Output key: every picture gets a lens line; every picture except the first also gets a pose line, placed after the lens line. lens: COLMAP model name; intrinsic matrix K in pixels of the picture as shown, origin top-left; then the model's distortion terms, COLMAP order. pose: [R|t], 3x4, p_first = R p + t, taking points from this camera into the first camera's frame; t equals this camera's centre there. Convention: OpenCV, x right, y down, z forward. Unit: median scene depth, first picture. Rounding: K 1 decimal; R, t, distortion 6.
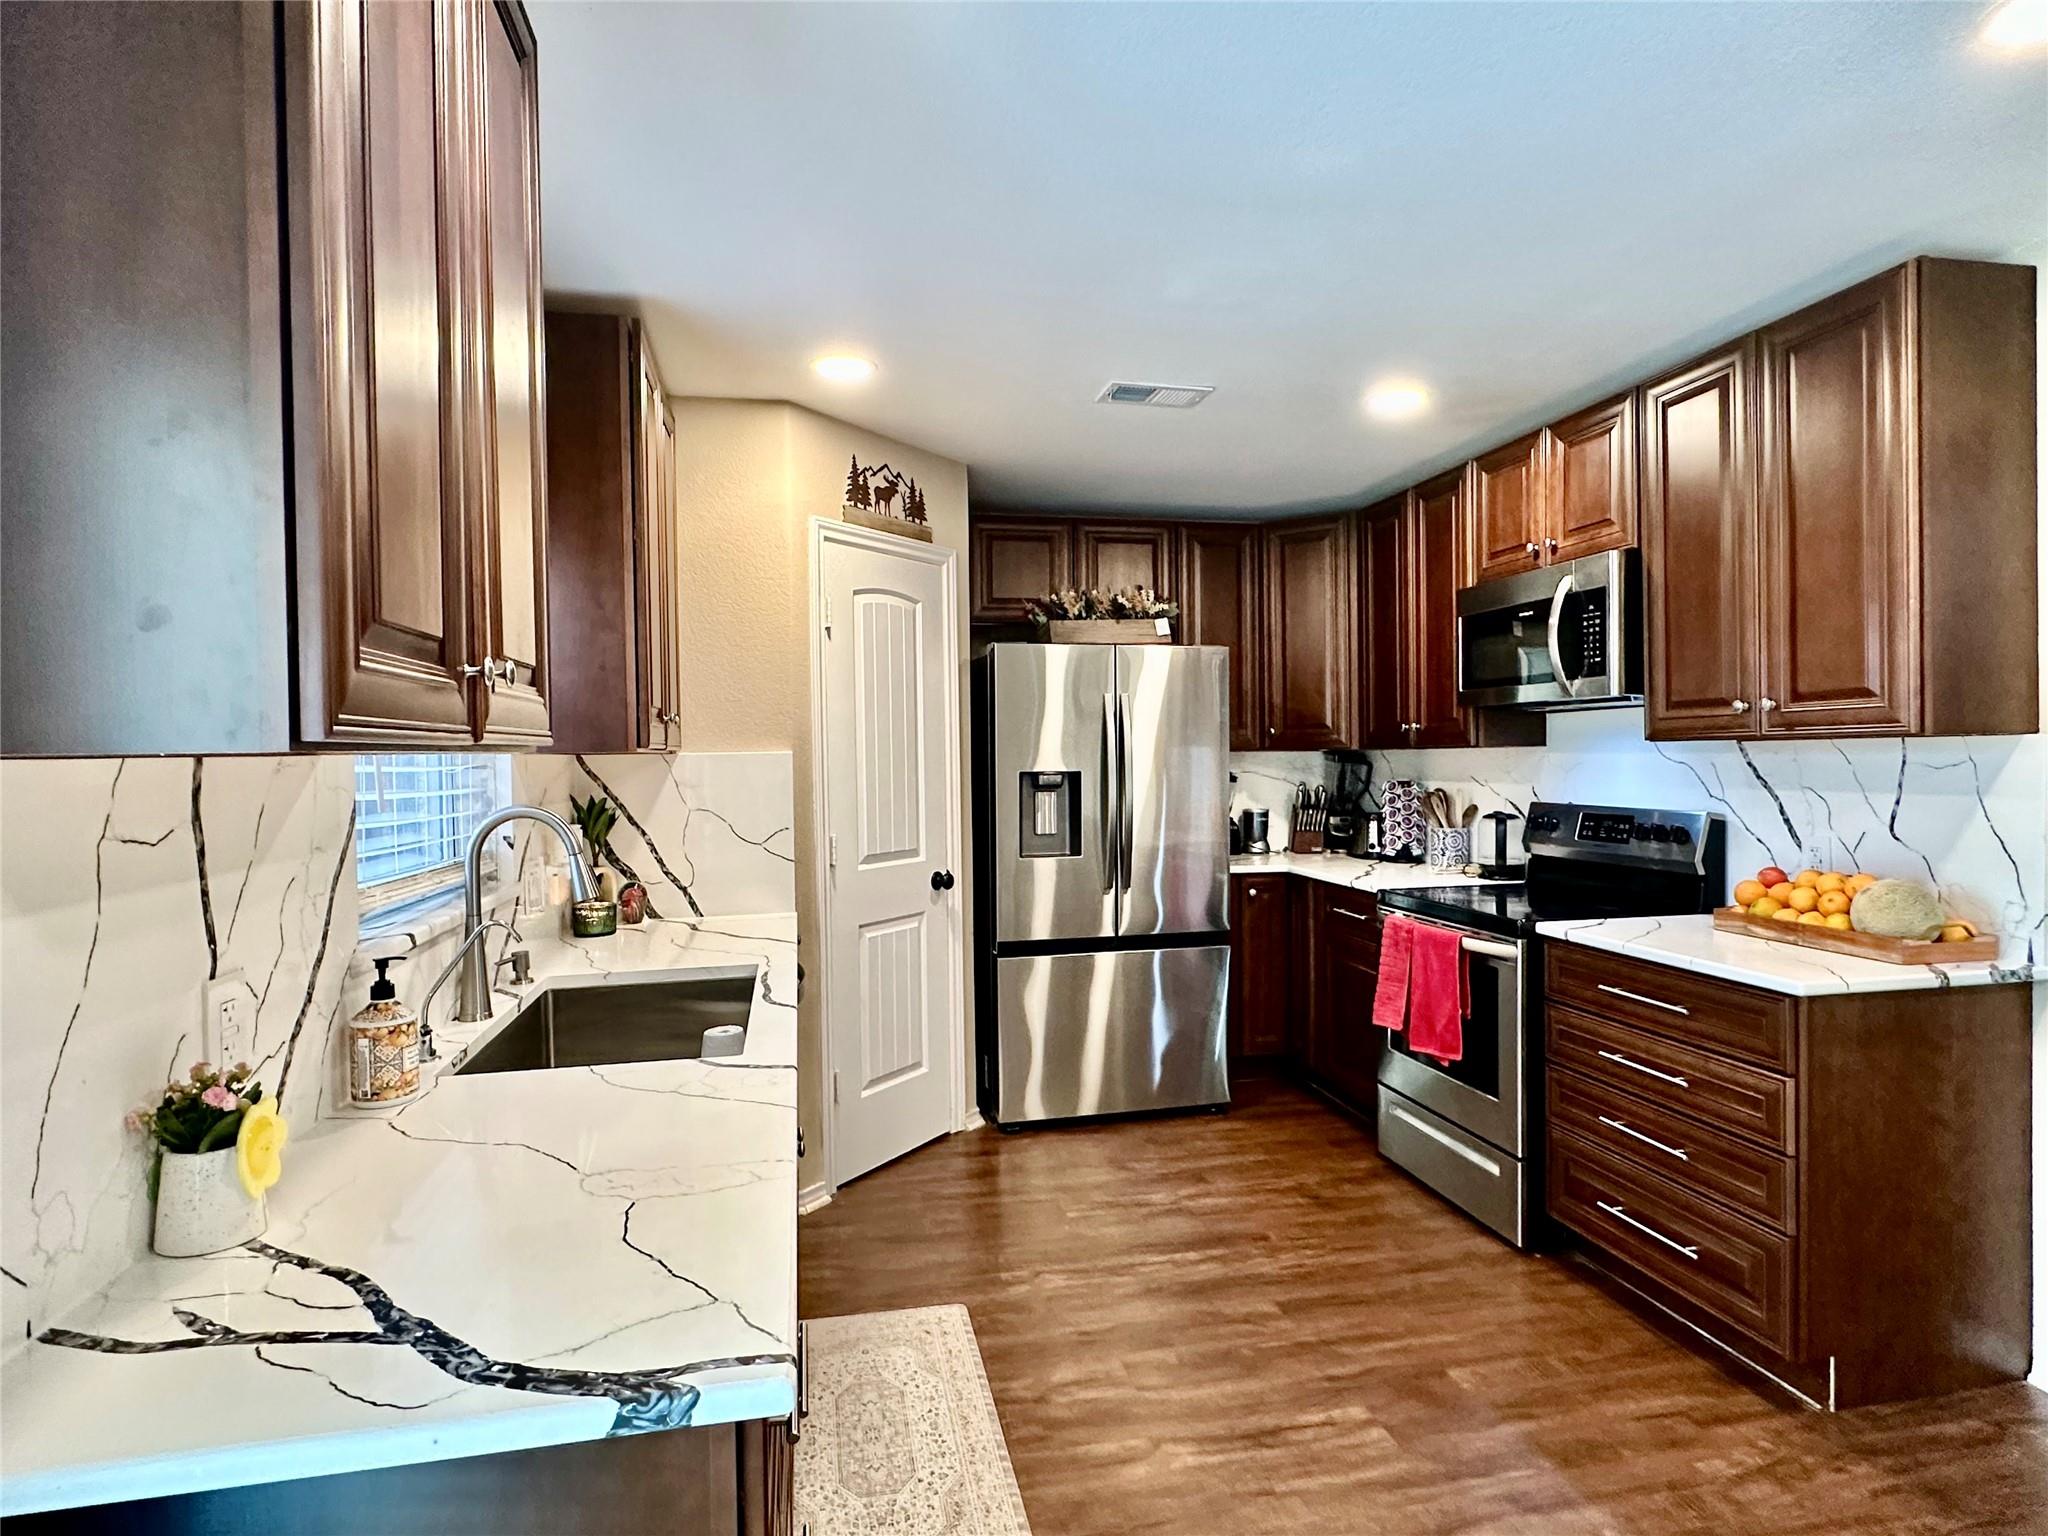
lens RADIAL K [[1101.2, 0, 1017.6], [0, 1101.2, 778.2], [0, 0, 1]] dist [-0.000110, 0.000466]
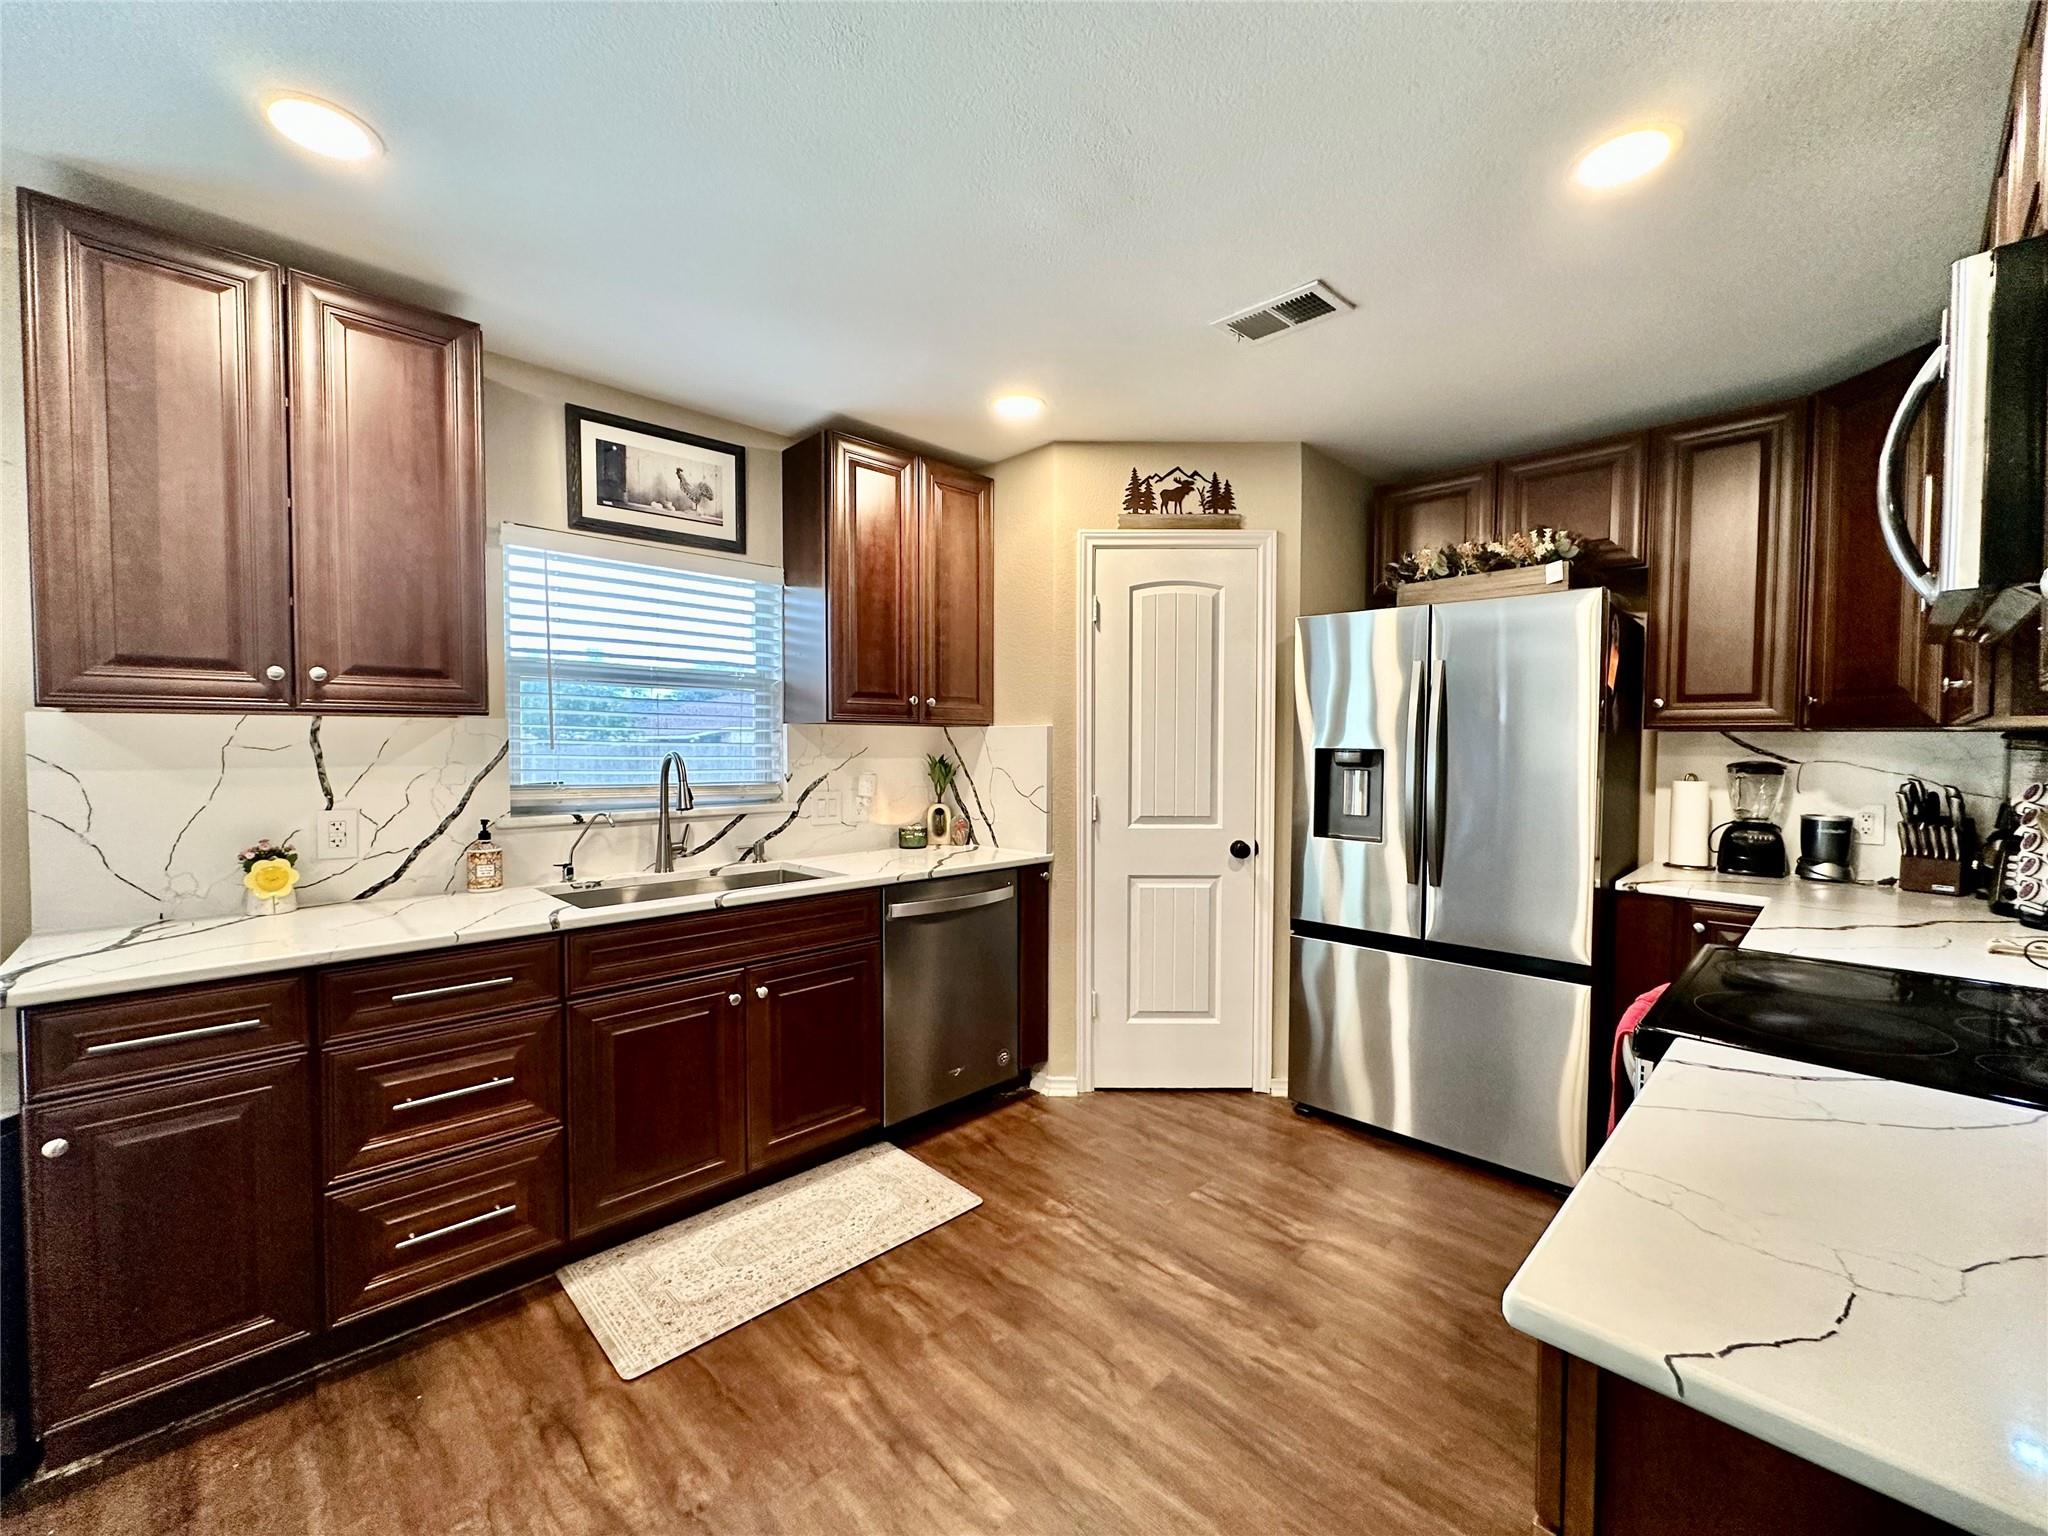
lens RADIAL K [[829.9, 0, 1023.9], [0, 829.9, 771.0], [0, 0, 1]] dist [0.000638, -0.000136]
pose [[0.548512, 0.043928, -0.834988, 0.516006], [-0.030360, 0.999007, 0.032613, -0.001683], [0.835591, 0.007462, 0.549301, 0.419502]]
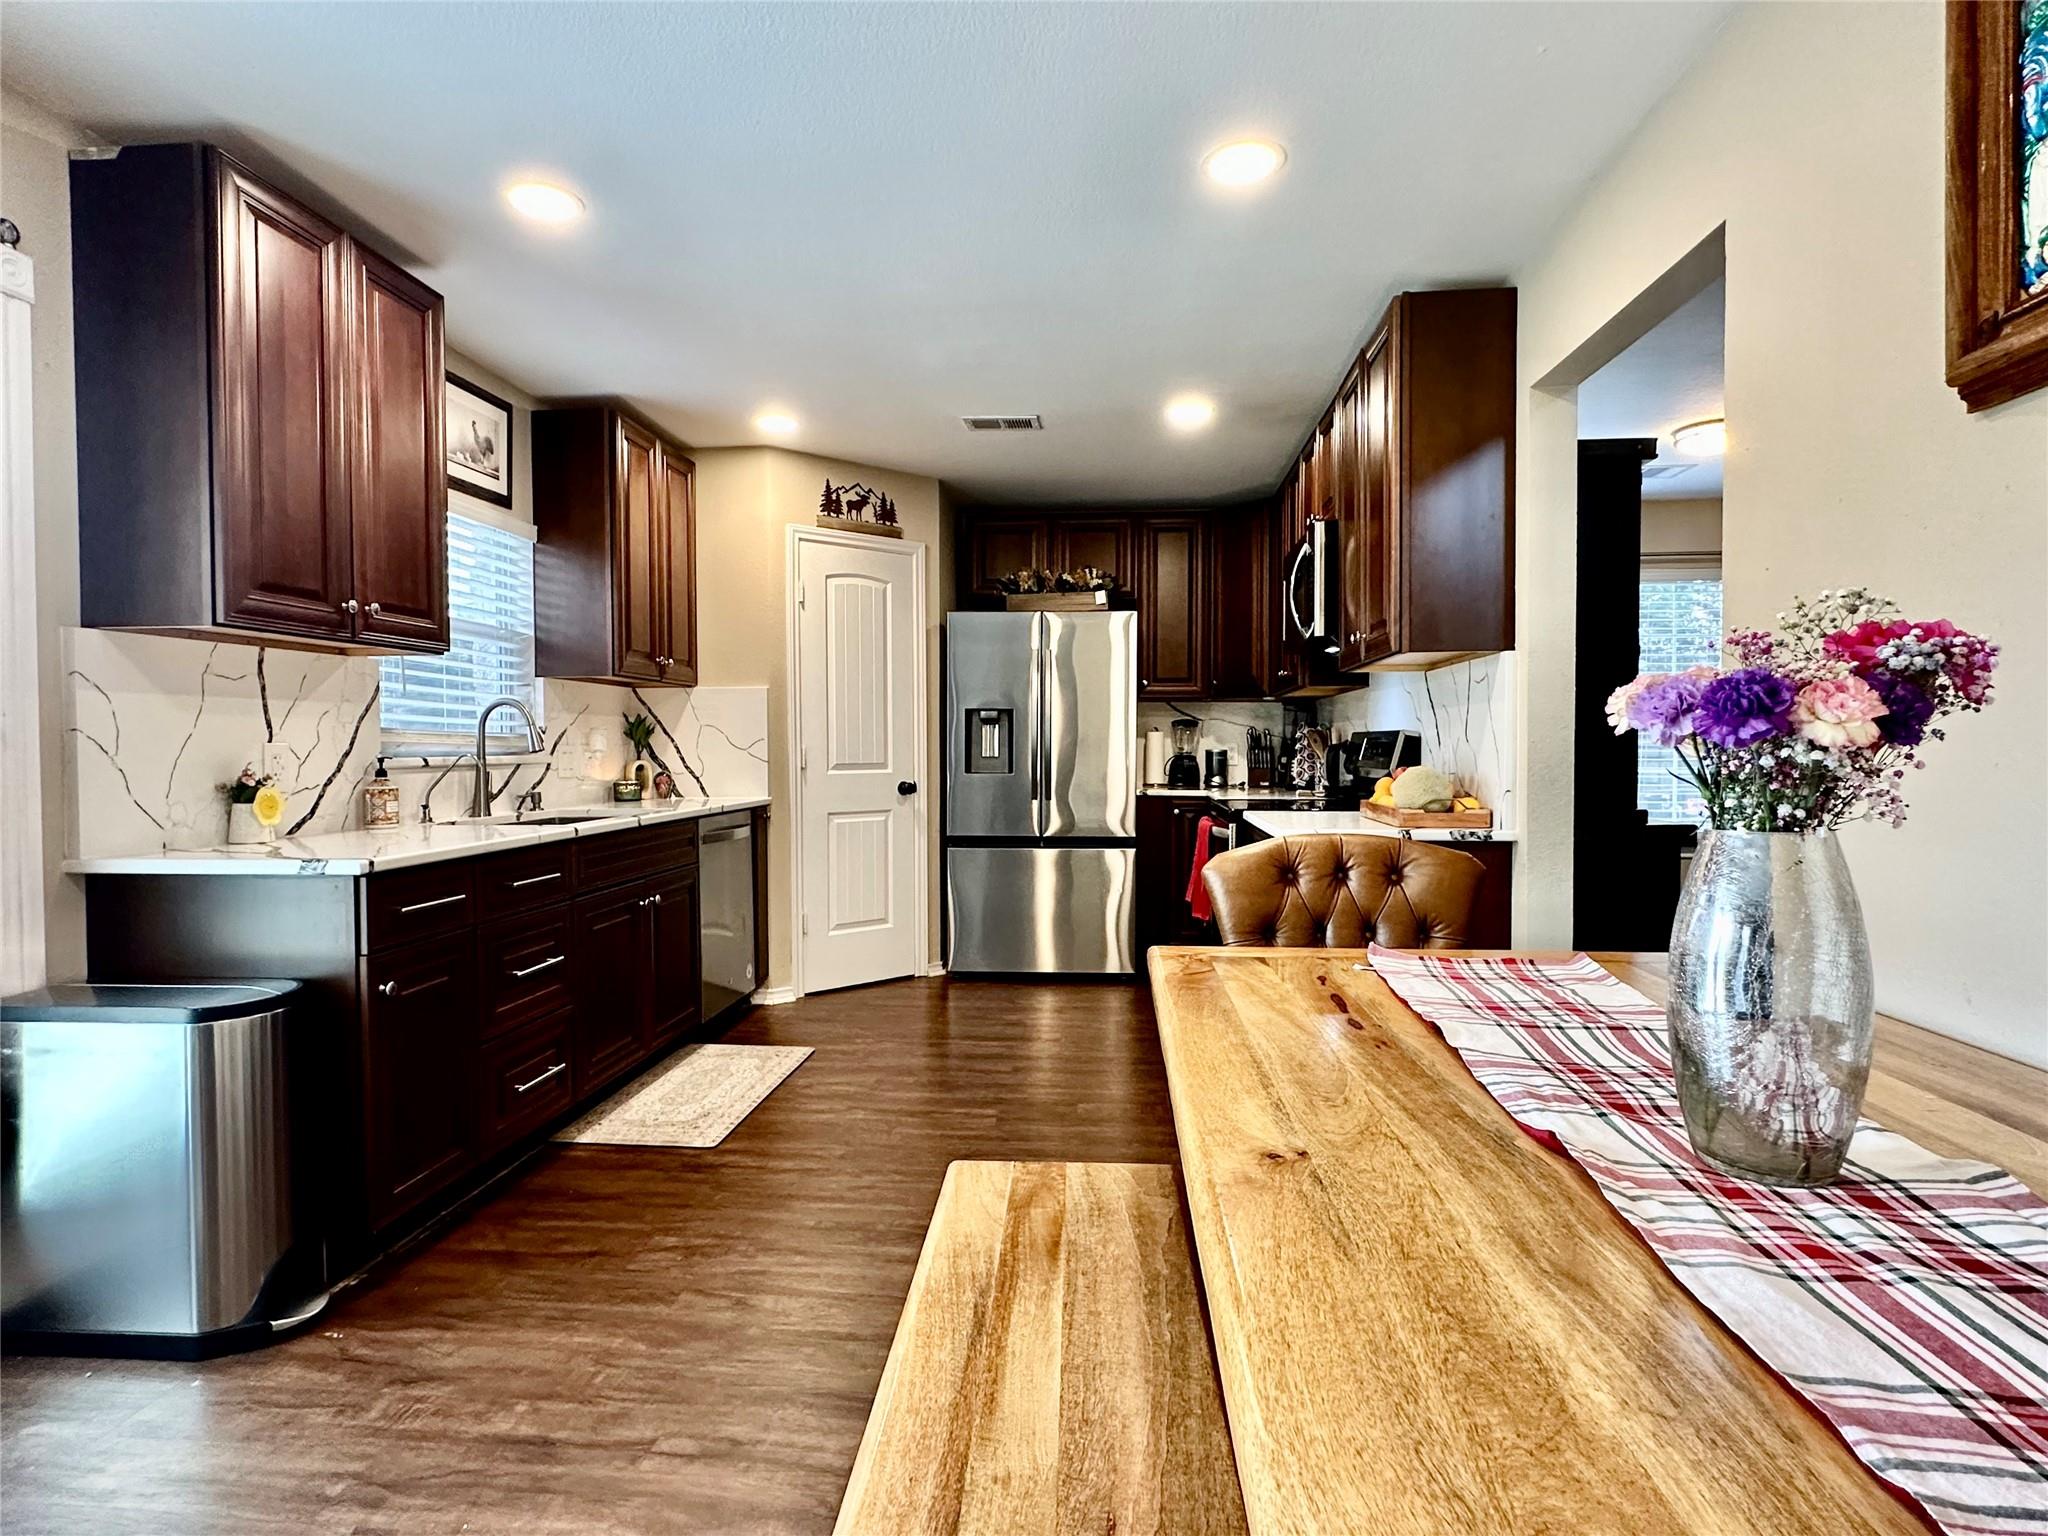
lens RADIAL K [[1057.7, 0, 1018.8], [0, 1057.7, 774.1], [0, 0, 1]] dist [-0.000754, 0.000599]
pose [[0.958782, 0.019725, -0.283457, 0.467754], [-0.017471, 0.999792, 0.010478, 0.064699], [0.283605, -0.005094, 0.958928, -0.227313]]
